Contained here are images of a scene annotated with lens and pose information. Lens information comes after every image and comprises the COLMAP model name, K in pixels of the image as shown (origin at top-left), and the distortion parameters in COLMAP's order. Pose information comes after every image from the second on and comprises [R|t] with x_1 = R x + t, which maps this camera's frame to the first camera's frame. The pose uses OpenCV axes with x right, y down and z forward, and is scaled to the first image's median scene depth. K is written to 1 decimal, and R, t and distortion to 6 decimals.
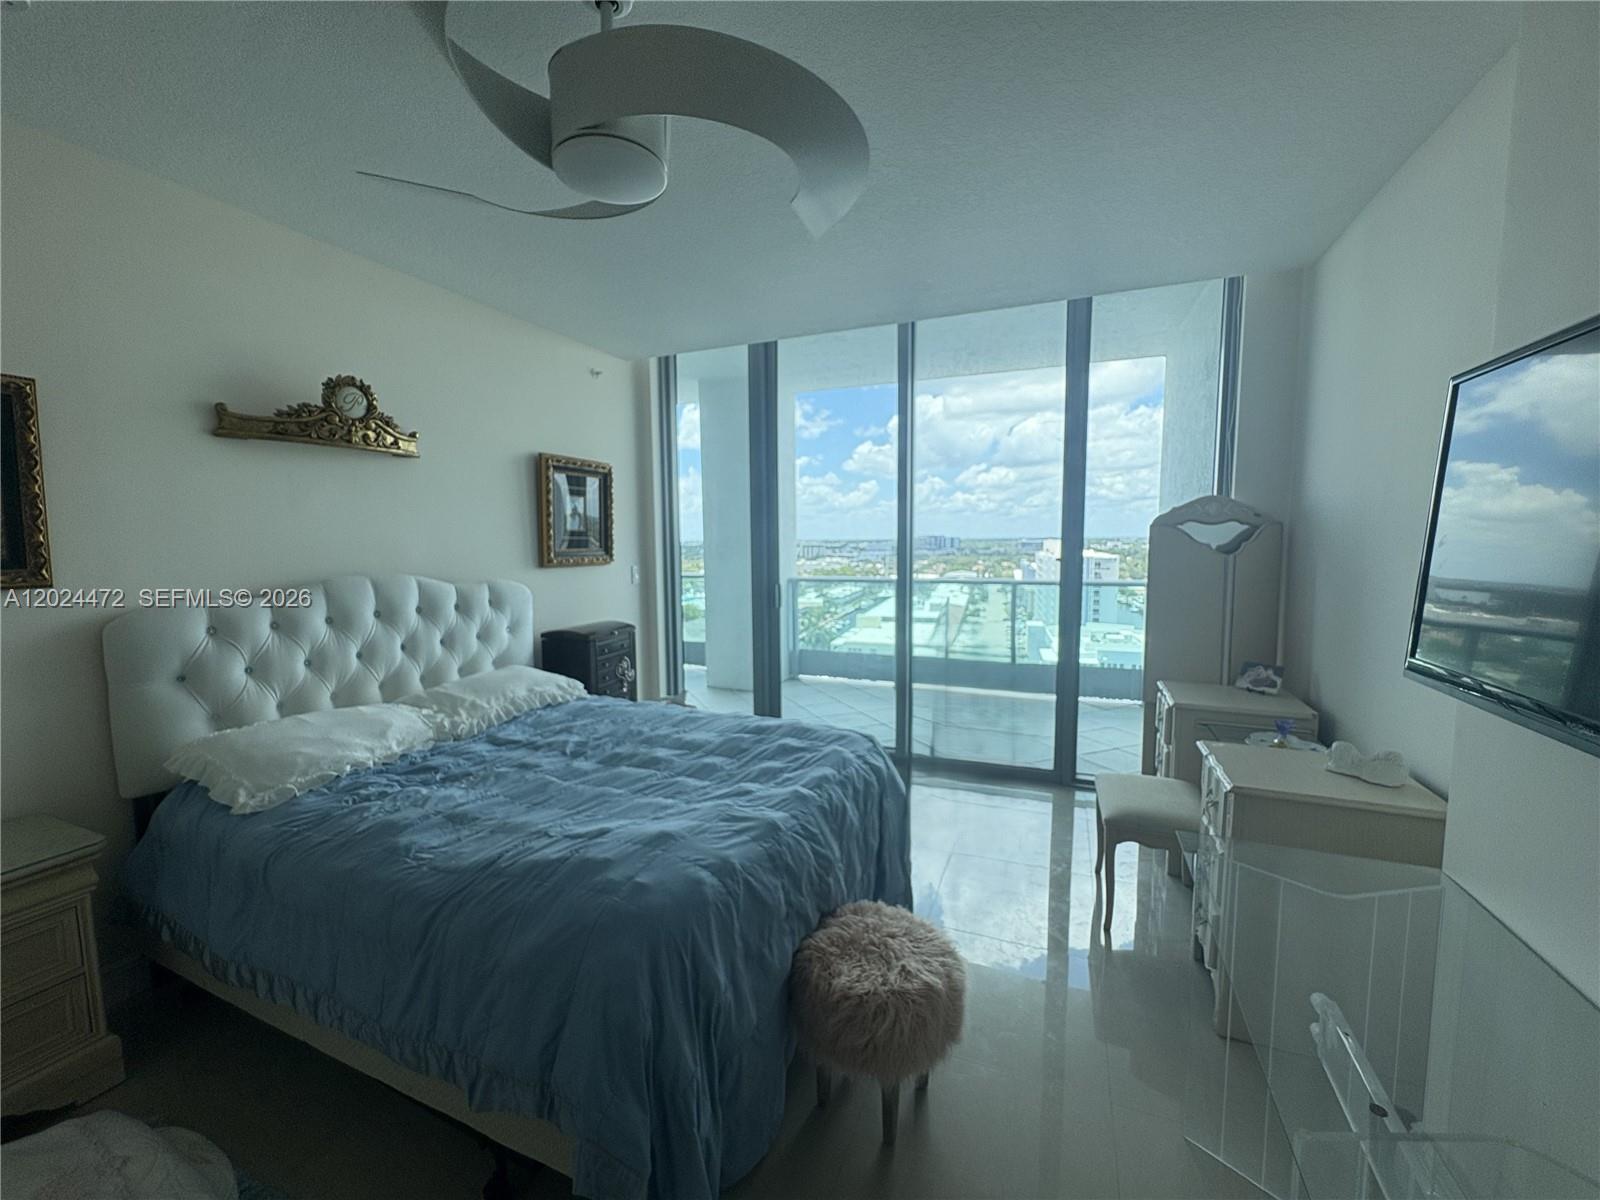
lens RADIAL K [[643.6, 0, 800.0], [0, 643.6, 600.0], [0, 0, 1]] dist [0.000489, 0.000257]
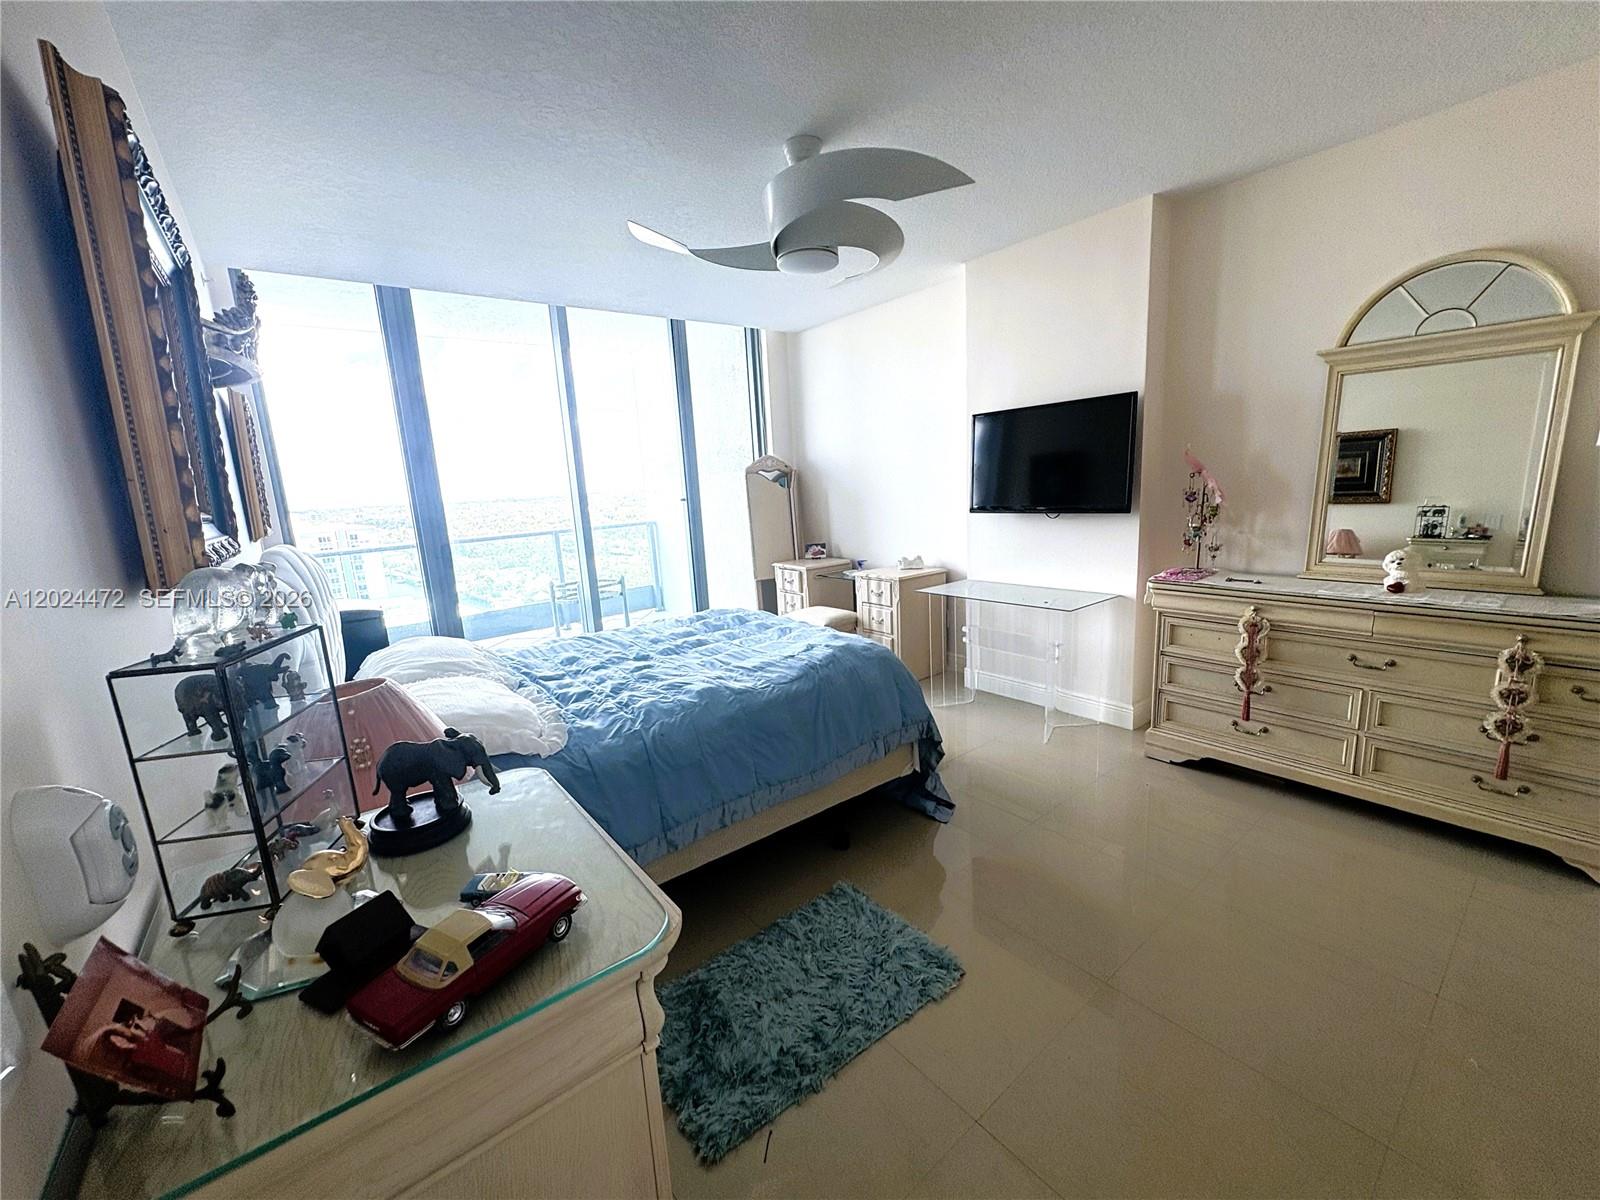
lens RADIAL K [[643.6, 0, 800.0], [0, 643.6, 600.0], [0, 0, 1]] dist [0.000489, 0.000257]
pose [[0.483117, -0.181472, 0.856543, -1.302614], [0.131435, 0.982231, 0.133968, -0.003316], [-0.865635, 0.047857, 0.498384, 0.092519]]
